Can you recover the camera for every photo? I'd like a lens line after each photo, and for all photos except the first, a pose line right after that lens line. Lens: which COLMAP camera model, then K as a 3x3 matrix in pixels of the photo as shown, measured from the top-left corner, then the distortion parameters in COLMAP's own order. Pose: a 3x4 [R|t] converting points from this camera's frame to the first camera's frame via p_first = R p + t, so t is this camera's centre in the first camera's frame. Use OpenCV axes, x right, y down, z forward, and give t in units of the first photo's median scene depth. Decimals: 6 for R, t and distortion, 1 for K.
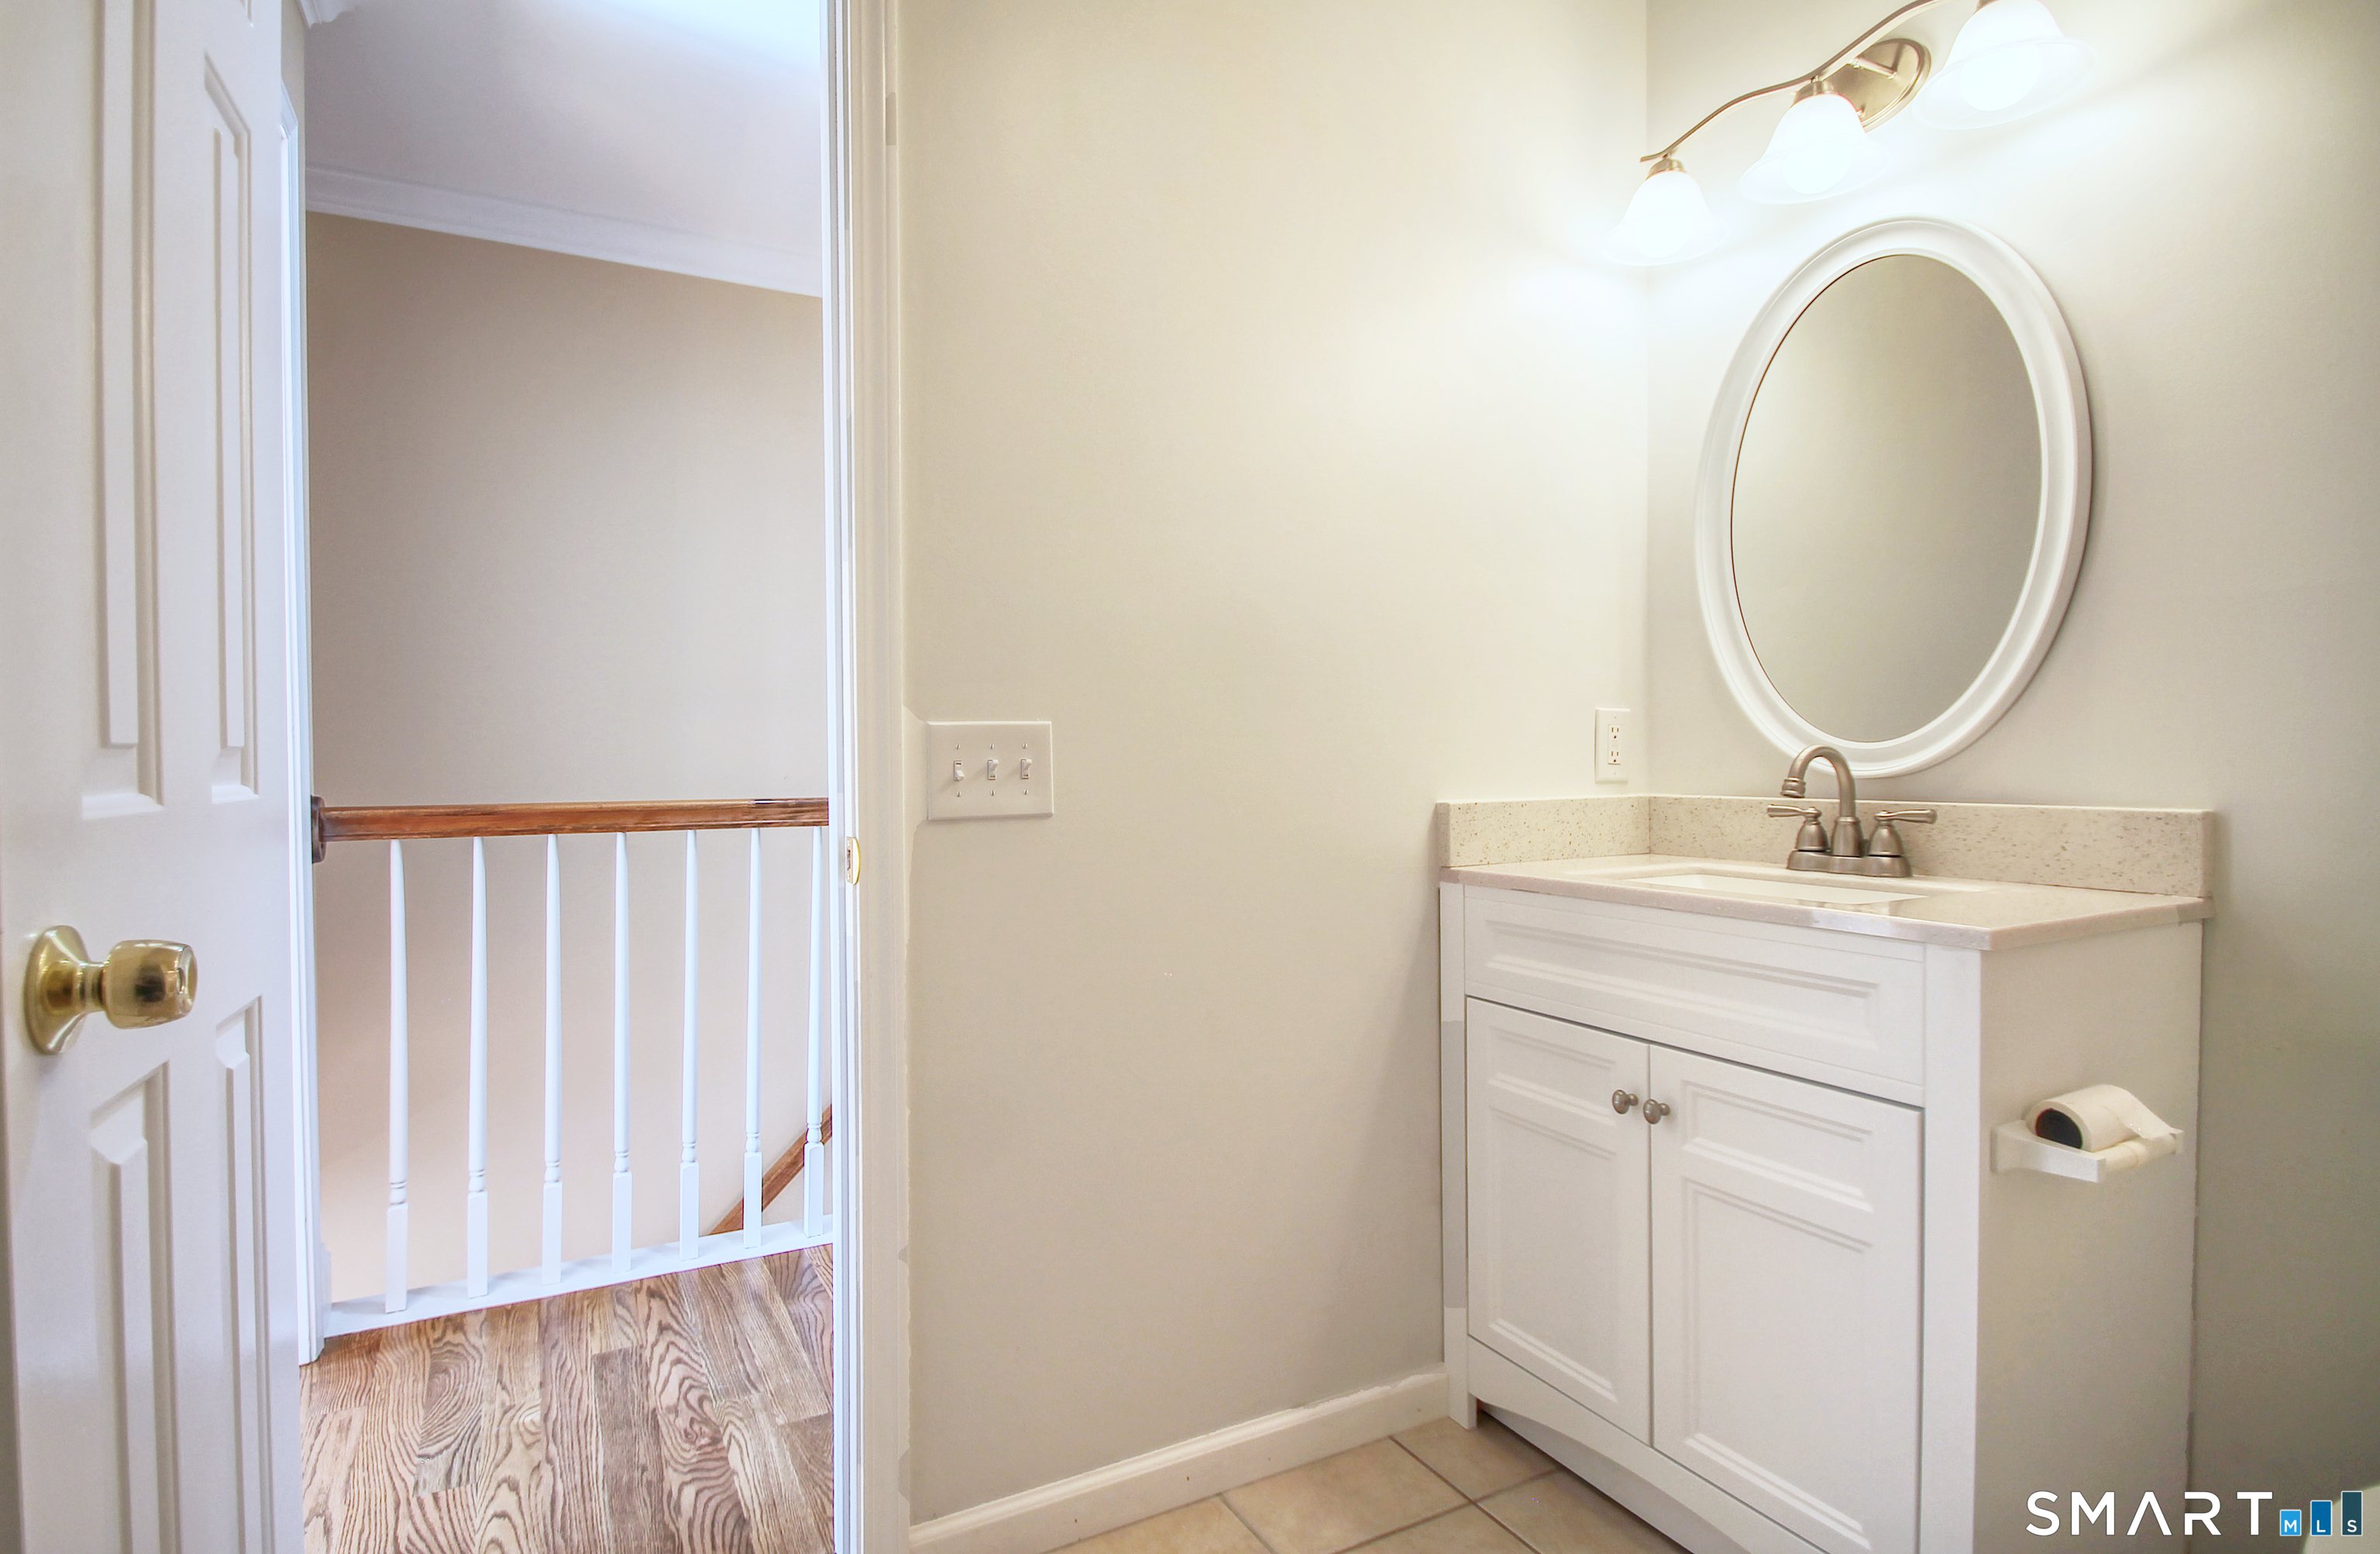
lens RADIAL K [[1215.4, 0, 1188.1], [0, 1215.4, 771.7], [0, 0, 1]] dist [0.000483, 0.000145]
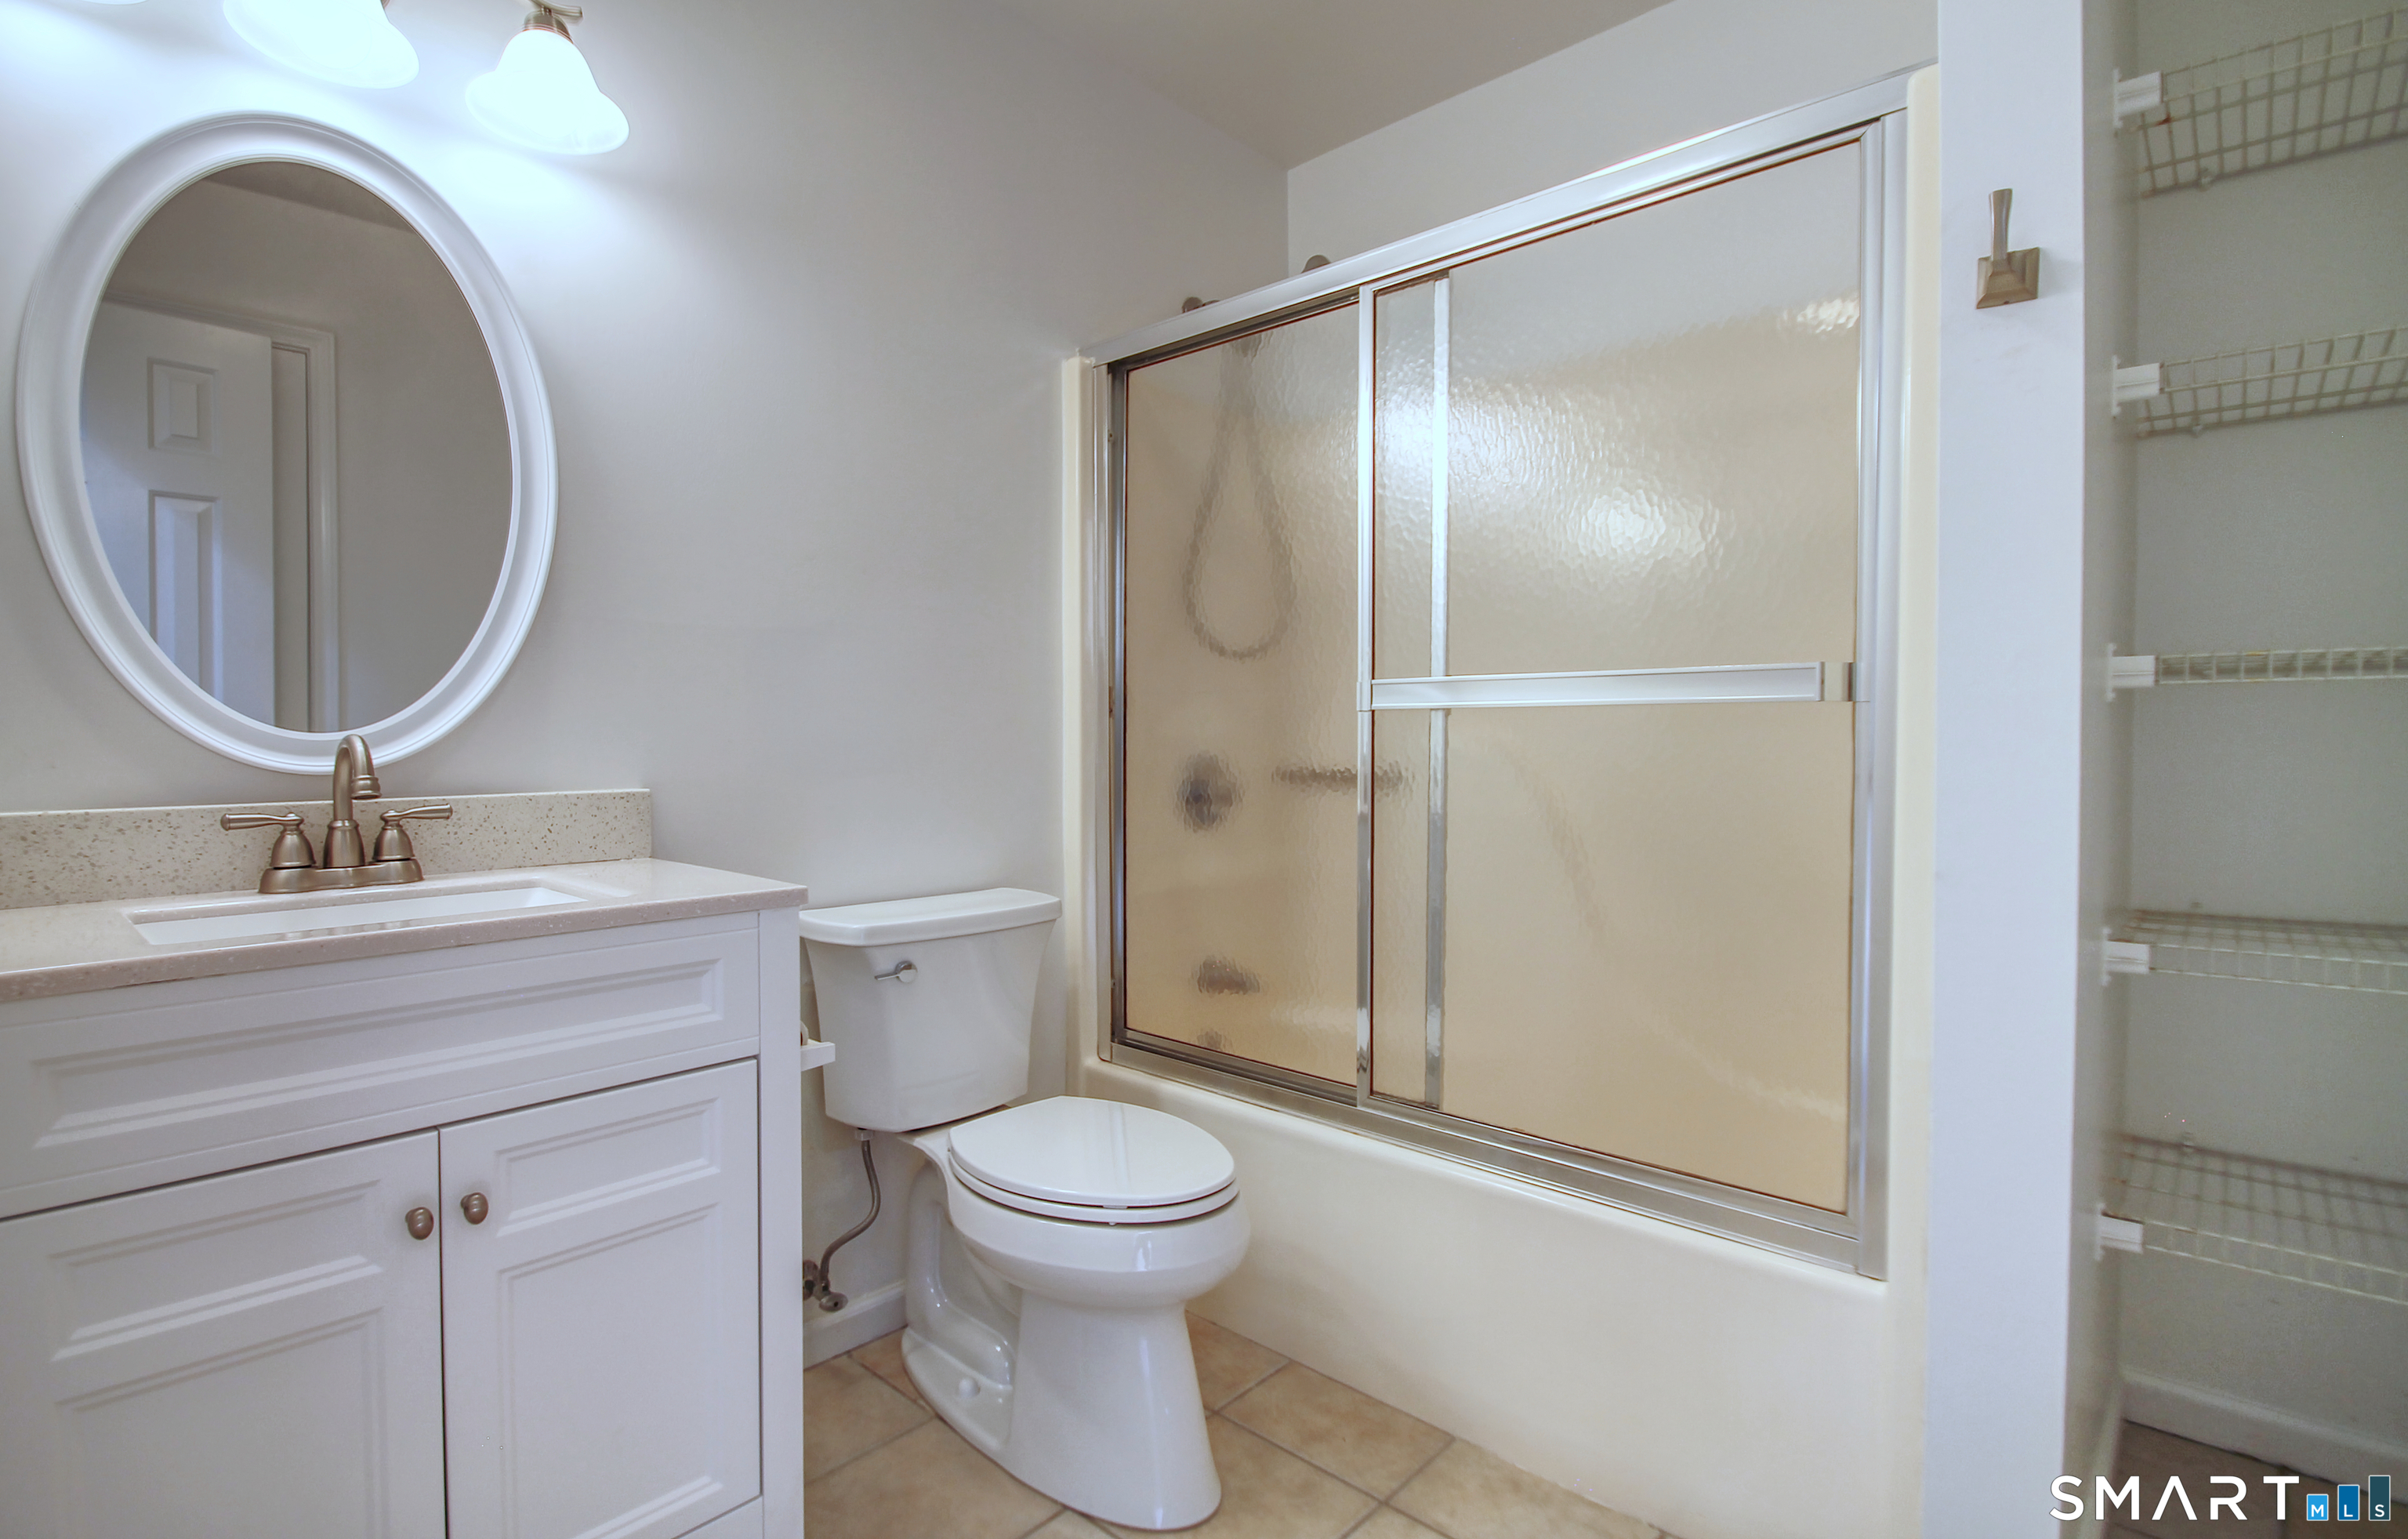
lens RADIAL K [[1156.1, 0, 1202.0], [0, 1156.1, 761.1], [0, 0, 1]] dist [-0.004659, -0.000817]
pose [[-0.330065, -0.015158, 0.943836, -0.415527], [0.017138, 0.999610, 0.022047, -0.011428], [-0.943802, 0.023453, -0.329677, 0.723579]]
